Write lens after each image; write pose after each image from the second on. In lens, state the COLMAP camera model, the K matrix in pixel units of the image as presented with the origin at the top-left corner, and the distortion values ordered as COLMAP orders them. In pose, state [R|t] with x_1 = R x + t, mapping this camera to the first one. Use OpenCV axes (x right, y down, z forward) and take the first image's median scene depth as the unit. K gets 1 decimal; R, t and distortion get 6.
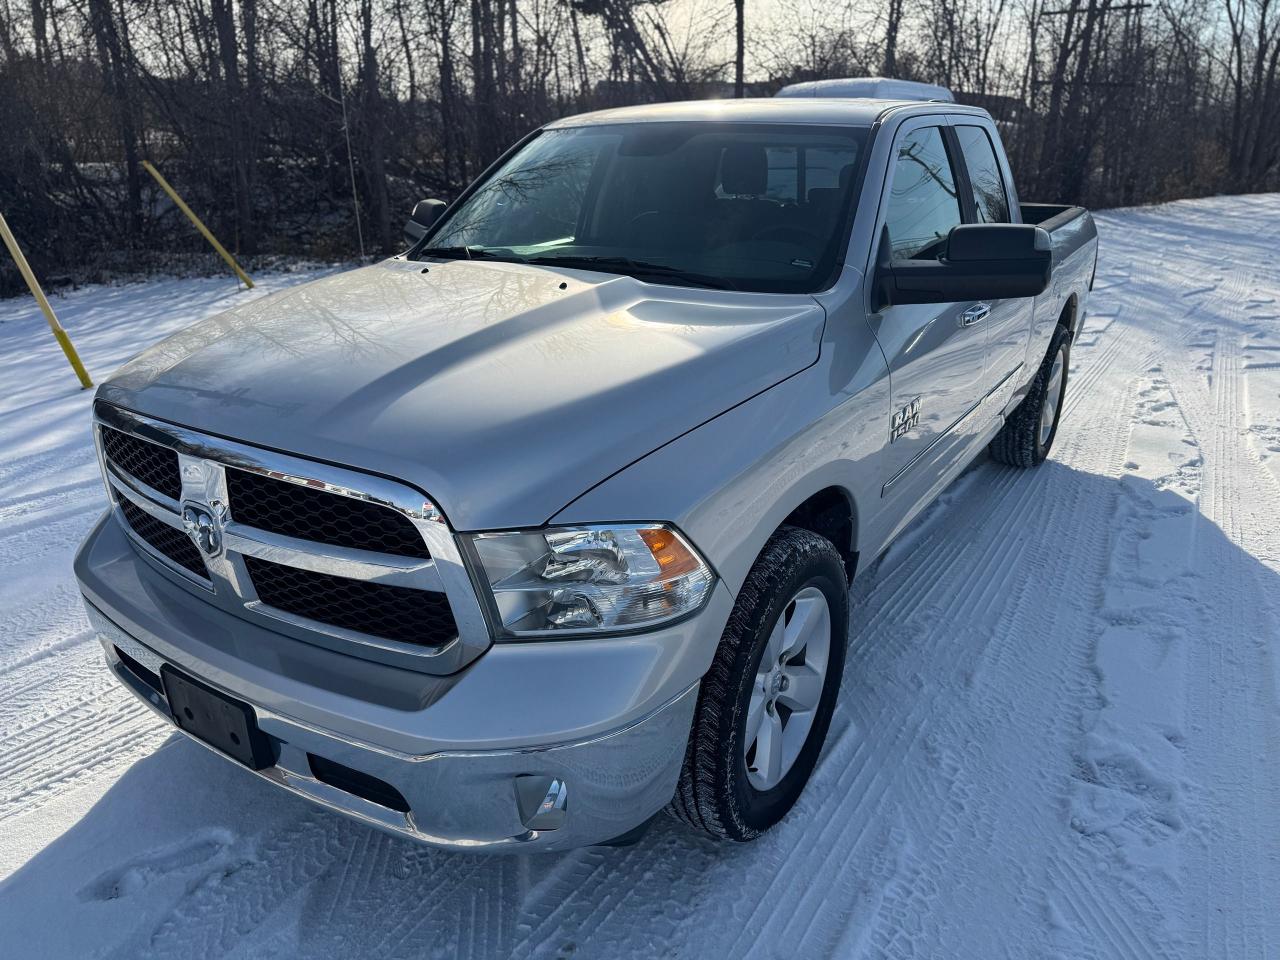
lens RADIAL K [[921.2, 0, 639.8], [0, 921.2, 473.4], [0, 0, 1]] dist [0.045284, -0.049557]
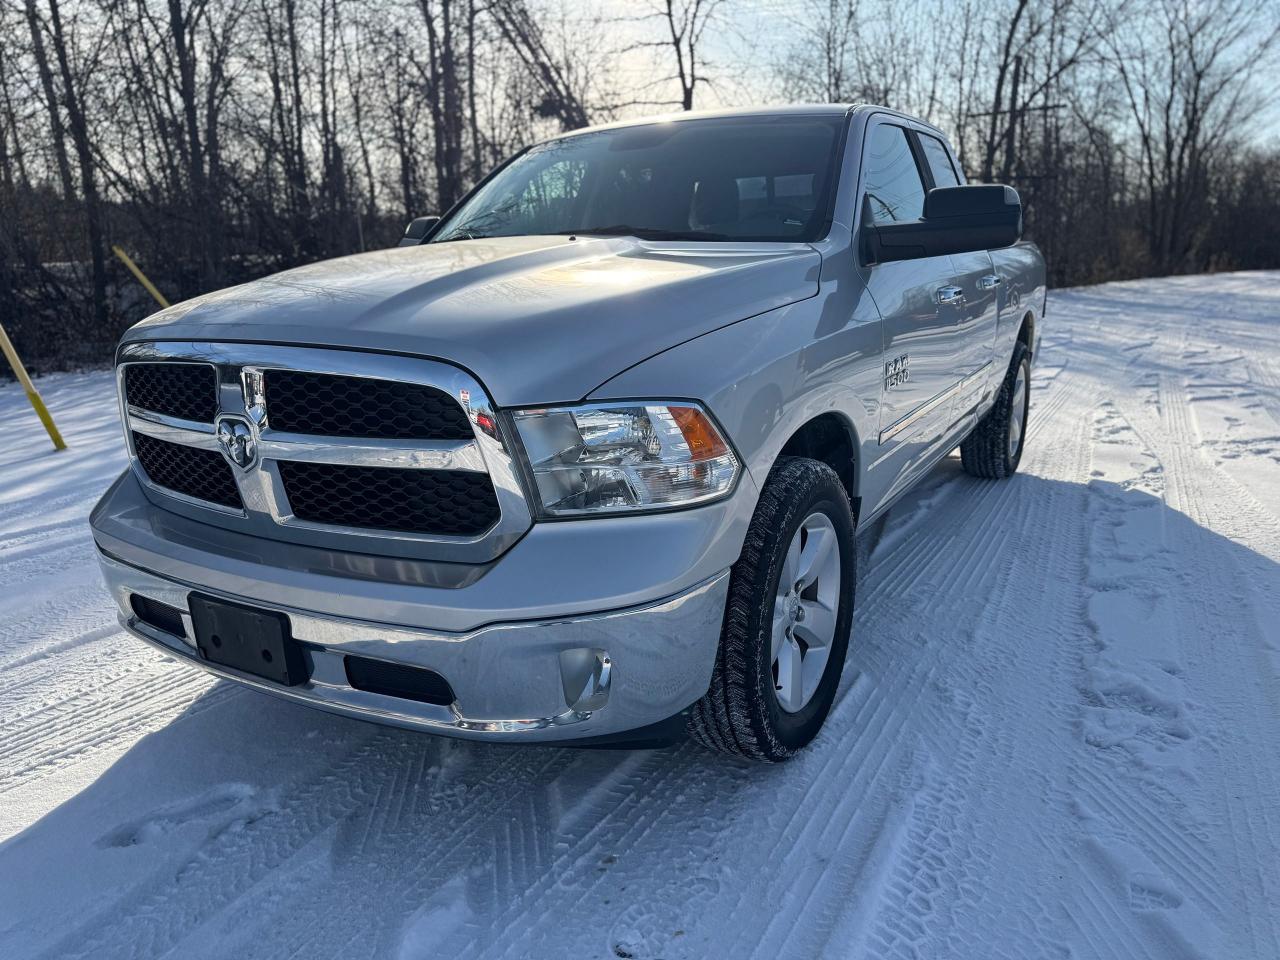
lens RADIAL K [[921.2, 0, 648.8], [0, 921.2, 475.2], [0, 0, 1]] dist [0.045284, -0.049557]
pose [[0.997982, -0.036153, 0.052198, -0.057337], [0.041584, 0.993386, -0.107028, 0.170891], [-0.047983, 0.108982, 0.992885, -0.023401]]
